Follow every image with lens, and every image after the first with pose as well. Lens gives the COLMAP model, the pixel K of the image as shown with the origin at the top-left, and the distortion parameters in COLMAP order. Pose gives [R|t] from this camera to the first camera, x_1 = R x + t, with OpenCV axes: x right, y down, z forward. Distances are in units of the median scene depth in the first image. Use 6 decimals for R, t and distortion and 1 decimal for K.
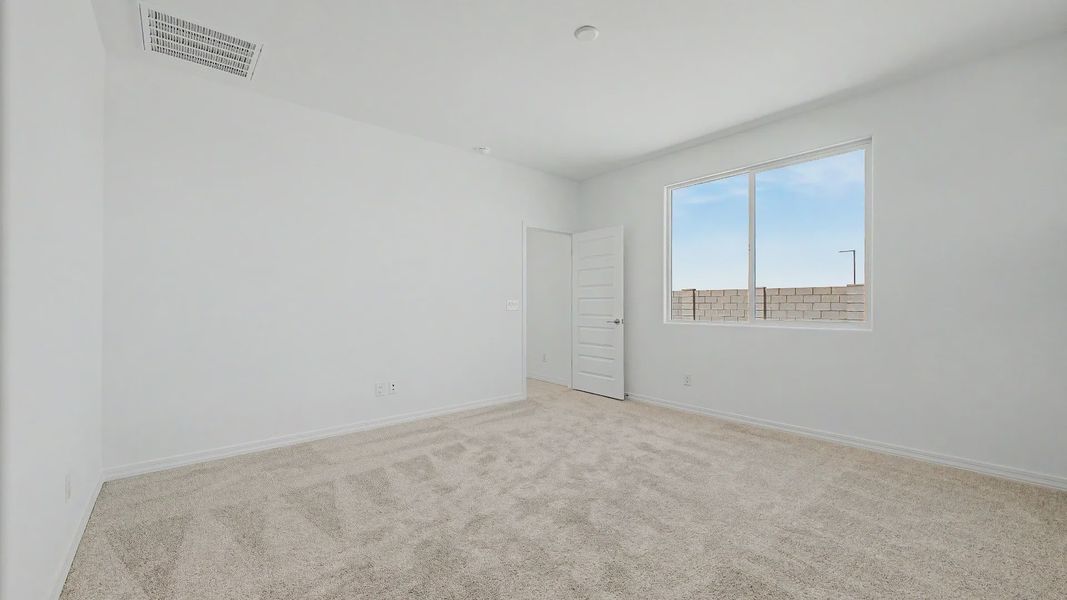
lens RADIAL K [[422.5, 0, 536.2], [0, 422.5, 301.3], [0, 0, 1]] dist [0.004390, -0.000244]
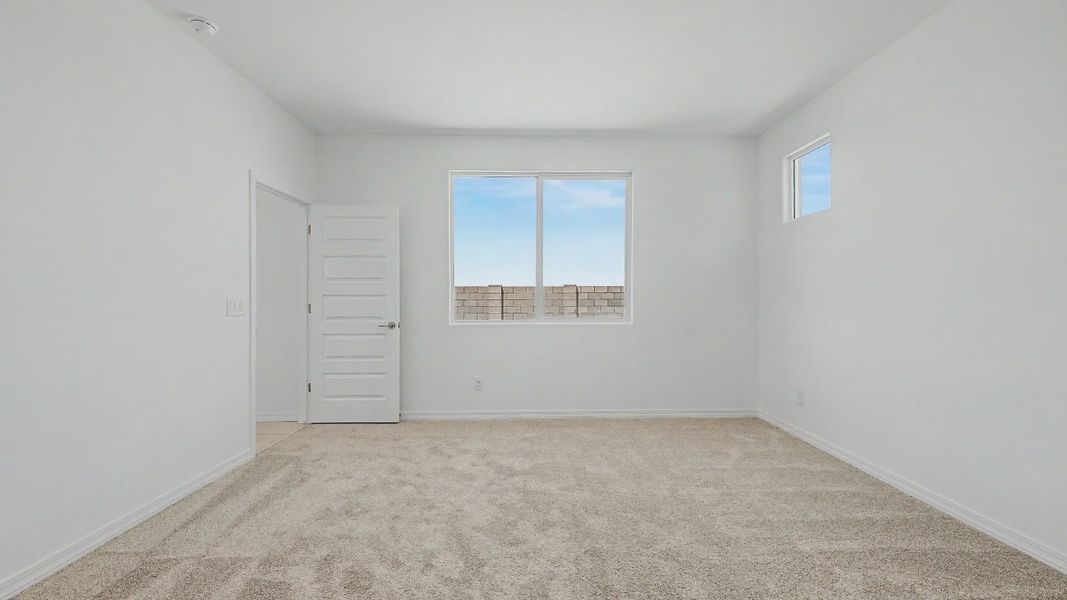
lens RADIAL K [[422.5, 0, 534.0], [0, 422.5, 297.8], [0, 0, 1]] dist [0.004390, -0.000244]
pose [[0.626558, 0.001856, 0.779373, -0.271326], [-0.002612, 0.999997, -0.000281, -0.004665], [-0.779370, -0.001860, 0.626561, 0.304403]]
